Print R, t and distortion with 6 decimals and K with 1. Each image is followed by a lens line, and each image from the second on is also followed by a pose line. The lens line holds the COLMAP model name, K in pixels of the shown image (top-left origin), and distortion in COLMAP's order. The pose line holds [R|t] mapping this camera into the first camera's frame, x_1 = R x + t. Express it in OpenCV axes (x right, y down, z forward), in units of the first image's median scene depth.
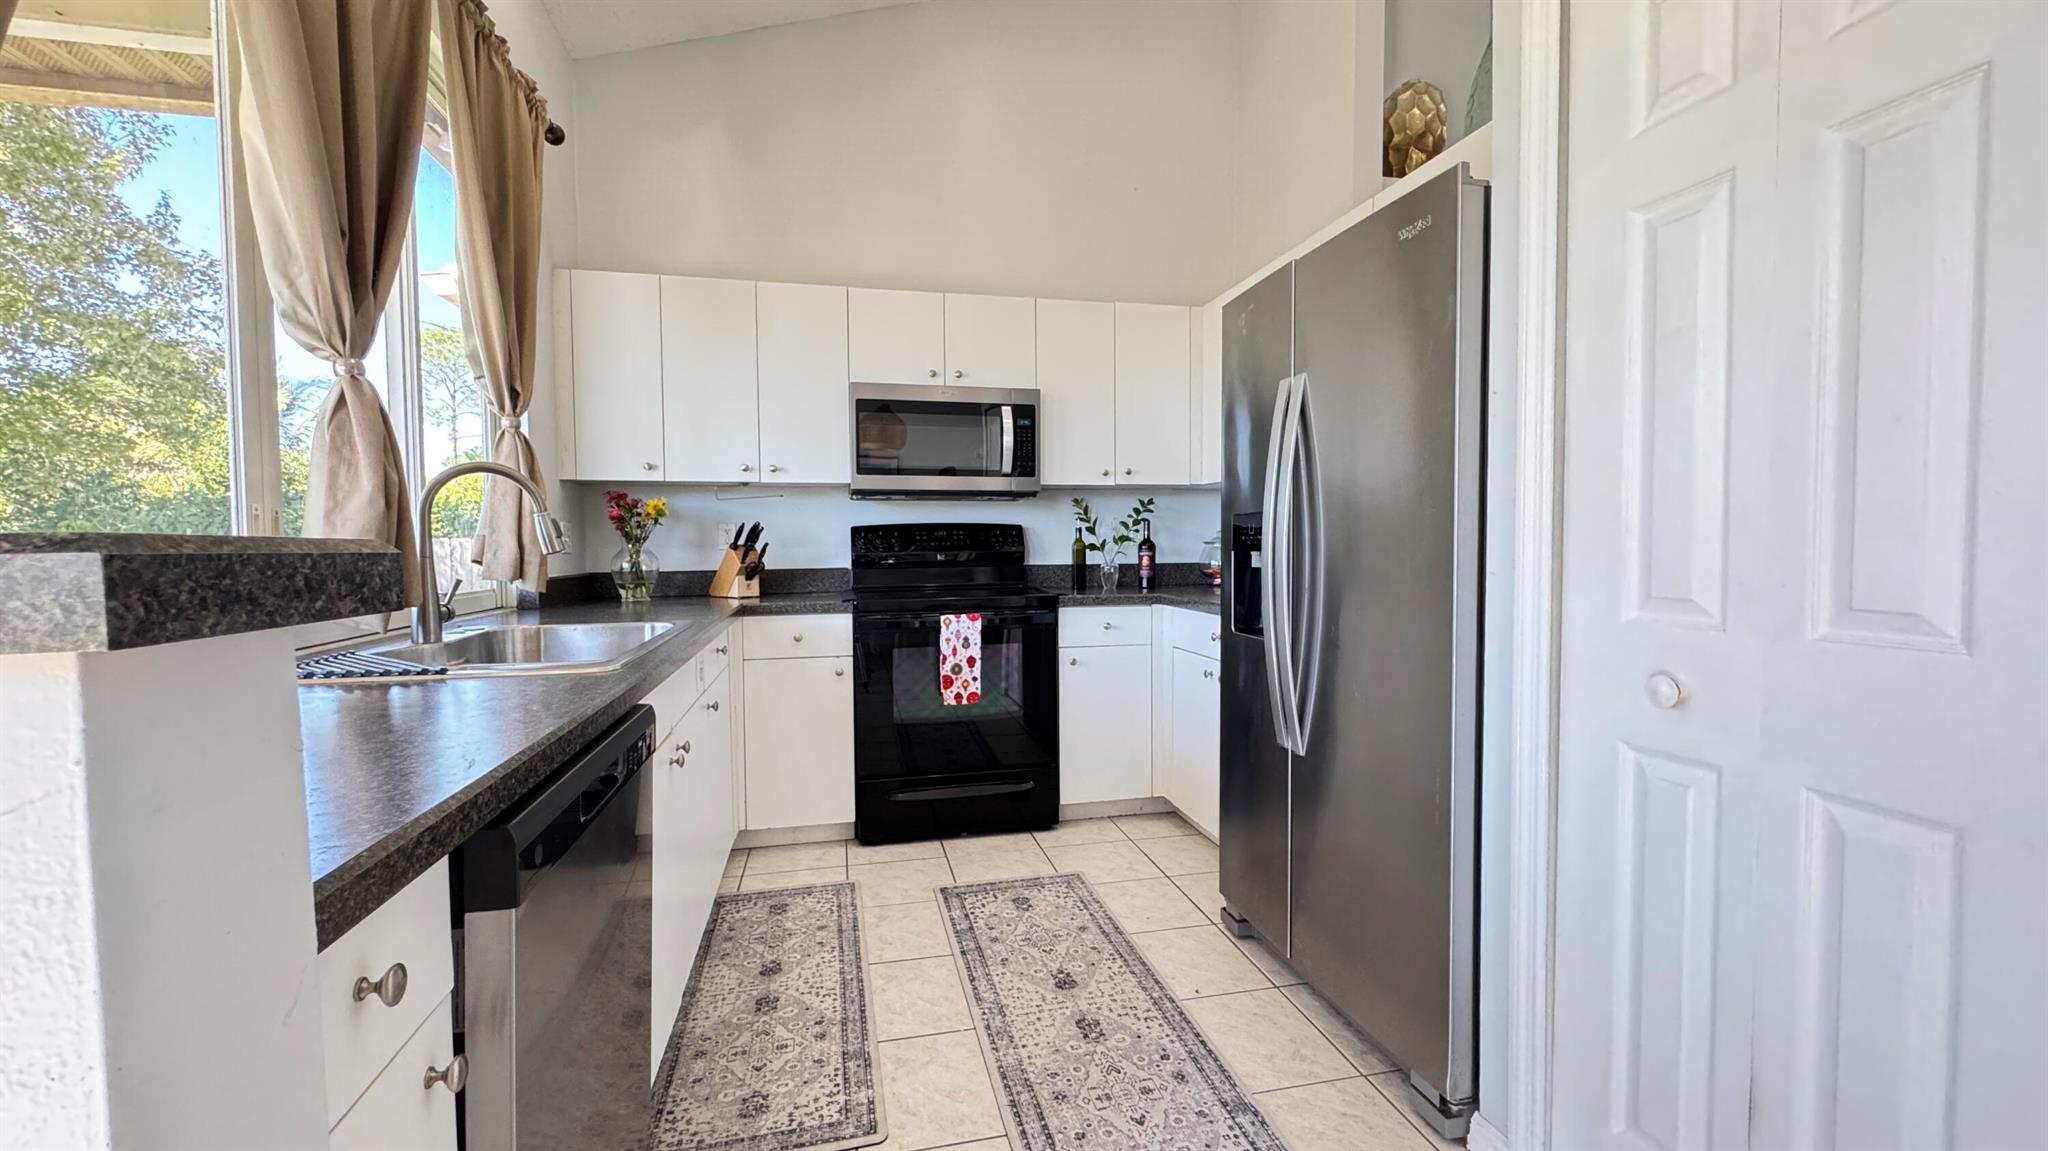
lens RADIAL K [[817.3, 0, 1021.1], [0, 817.3, 576.8], [0, 0, 1]] dist [0.000111, -0.000218]
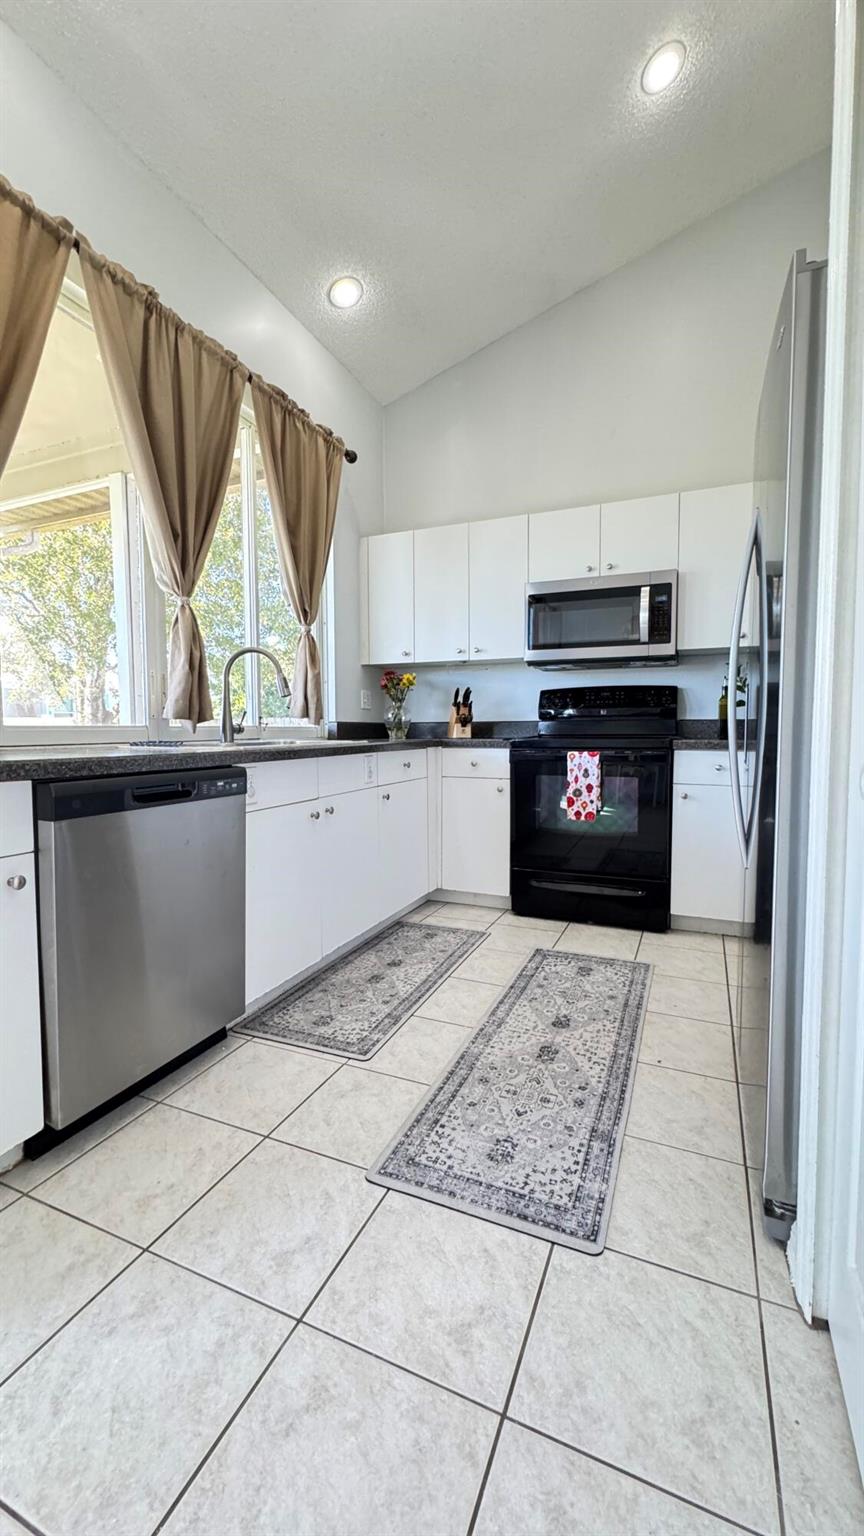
lens RADIAL K [[613.0, 0, 430.6], [0, 613.0, 765.9], [0, 0, 1]] dist [0.000111, -0.000218]
pose [[0.806373, 0.042854, -0.589853, 0.312580], [-0.028602, 0.999030, 0.033481, 0.043992], [0.590716, -0.010128, 0.806816, 0.069770]]
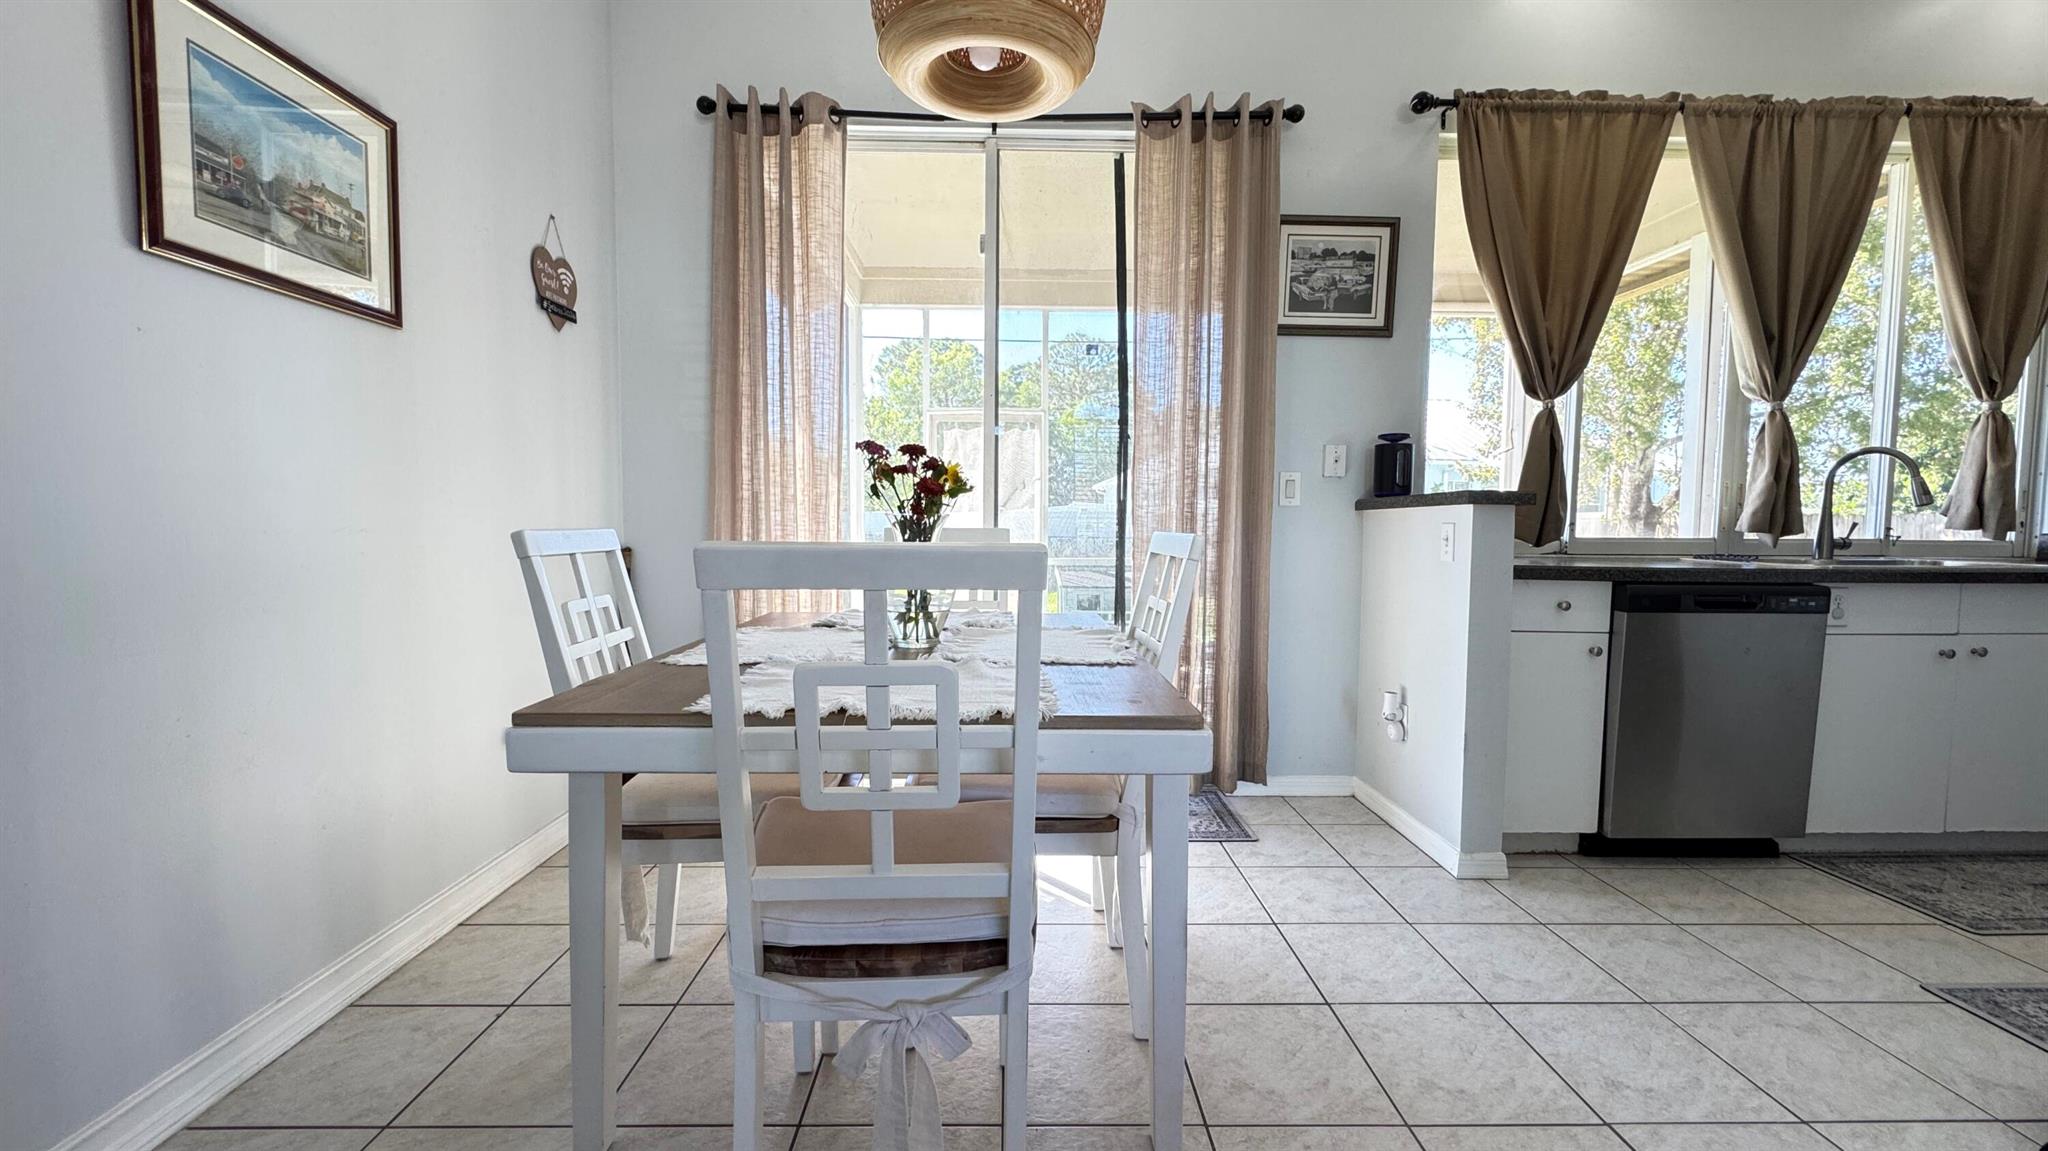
lens RADIAL K [[817.3, 0, 1019.6], [0, 817.3, 571.6], [0, 0, 1]] dist [0.000111, -0.000218]
pose [[-0.199014, 0.069272, -0.977545, 0.748985], [-0.045657, 0.995760, 0.079858, 0.028547], [0.978933, 0.060524, -0.195007, -0.171041]]
